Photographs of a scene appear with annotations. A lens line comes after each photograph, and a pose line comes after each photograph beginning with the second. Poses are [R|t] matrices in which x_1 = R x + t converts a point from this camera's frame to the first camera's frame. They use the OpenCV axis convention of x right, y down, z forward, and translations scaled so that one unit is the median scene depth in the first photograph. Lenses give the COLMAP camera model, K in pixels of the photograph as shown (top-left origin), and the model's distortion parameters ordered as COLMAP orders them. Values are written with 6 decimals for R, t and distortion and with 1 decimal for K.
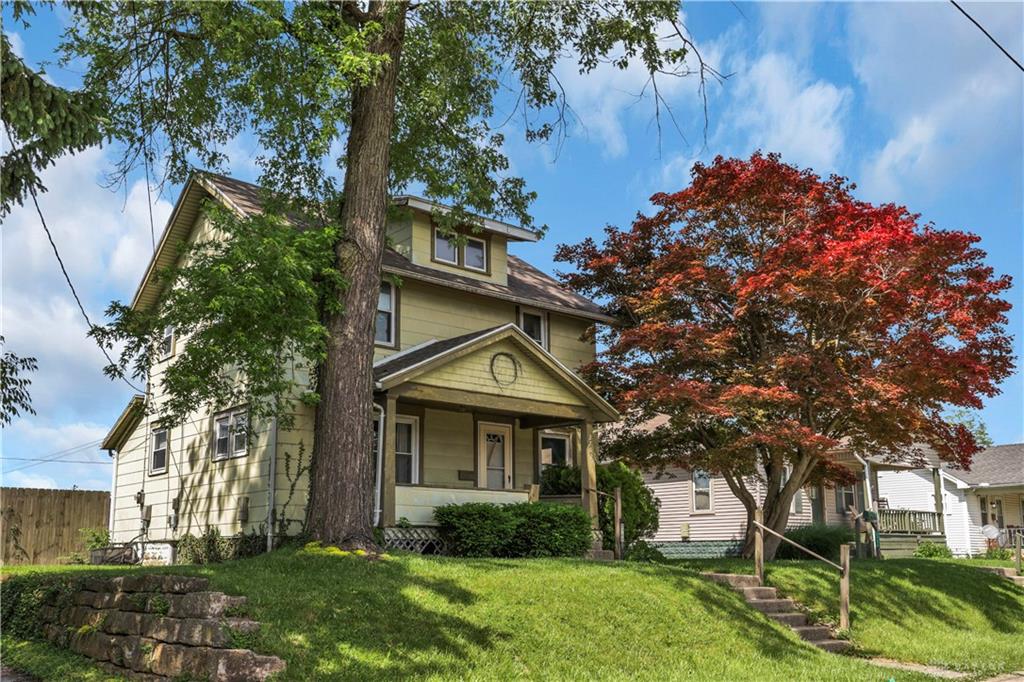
lens RADIAL K [[983.9, 0, 511.1], [0, 983.9, 372.2], [0, 0, 1]] dist [0.059186, 0.004902]
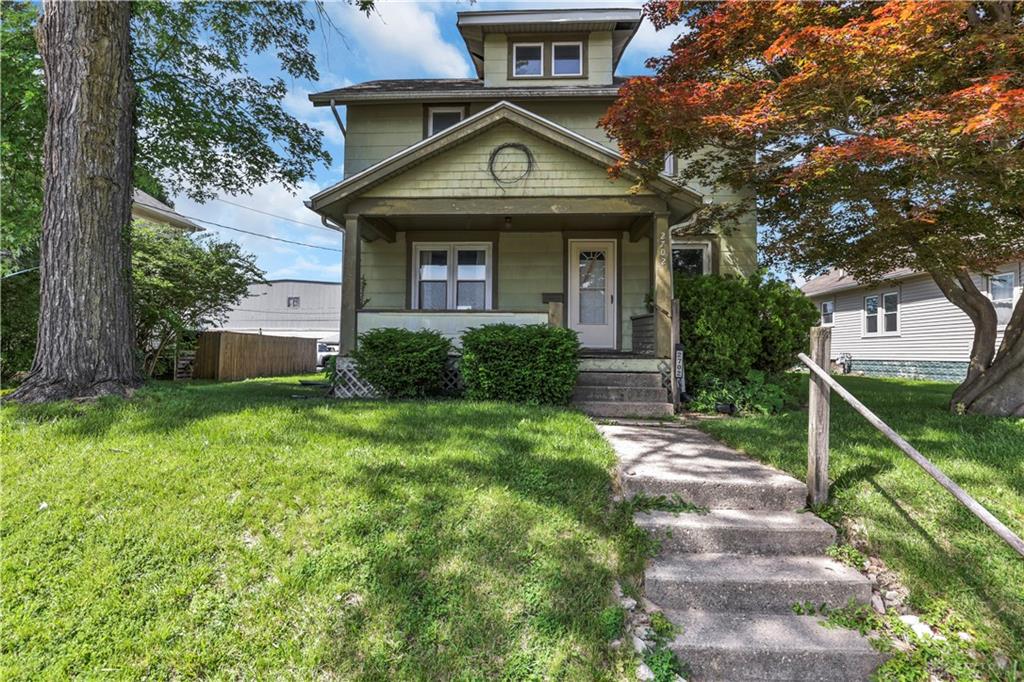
lens RADIAL K [[467.0, 0, 510.3], [0, 467.0, 336.8], [0, 0, 1]] dist [-0.012593, -0.000160]
pose [[0.719273, -0.012731, -0.694611, 0.257138], [0.119998, 0.987081, 0.106167, 0.096326], [0.684286, -0.159715, 0.711509, 0.696625]]
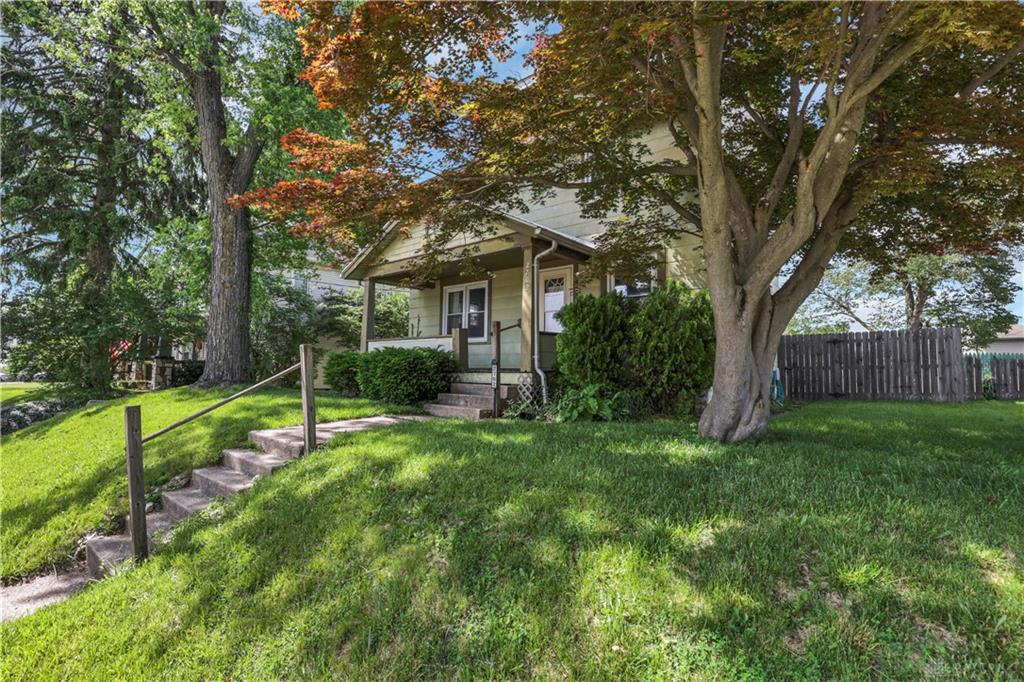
lens RADIAL K [[486.1, 0, 511.9], [0, 486.1, 330.4], [0, 0, 1]] dist [-0.017705, 0.000375]
pose [[0.163284, -0.075995, -0.983648, 0.520578], [0.173047, 0.983778, -0.047279, 0.148129], [0.971284, -0.162498, 0.173786, 0.958176]]
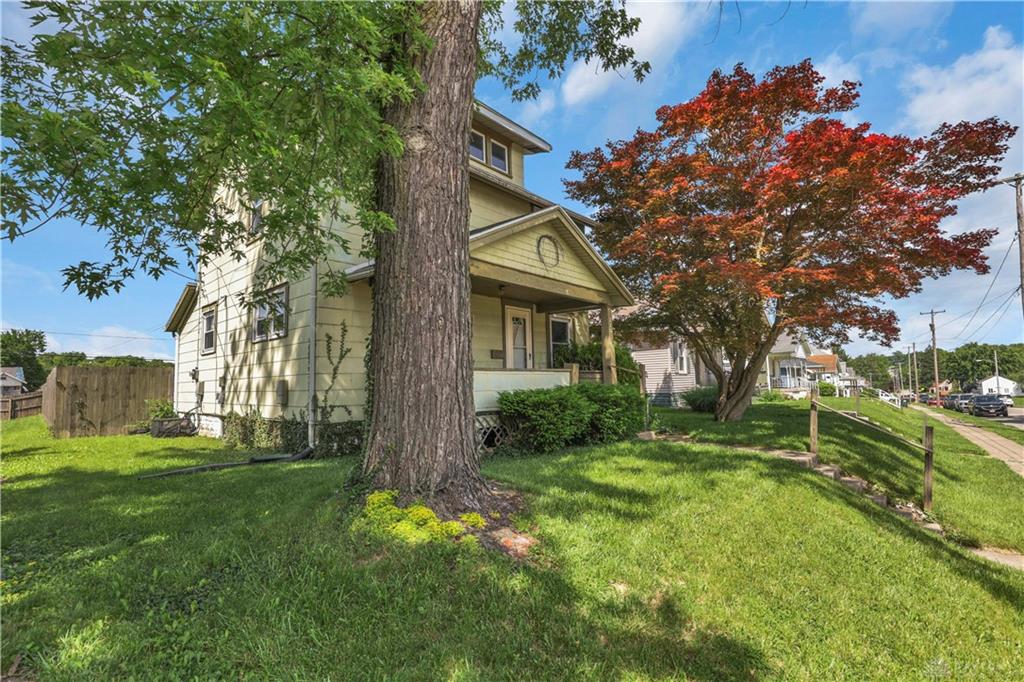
lens RADIAL K [[486.1, 0, 511.9], [0, 486.1, 330.4], [0, 0, 1]] dist [-0.017705, 0.000375]
pose [[0.990328, -0.002970, 0.138711, -0.113230], [-0.007239, 0.997303, 0.073040, 0.041361], [-0.138554, -0.073338, 0.987636, 0.500331]]
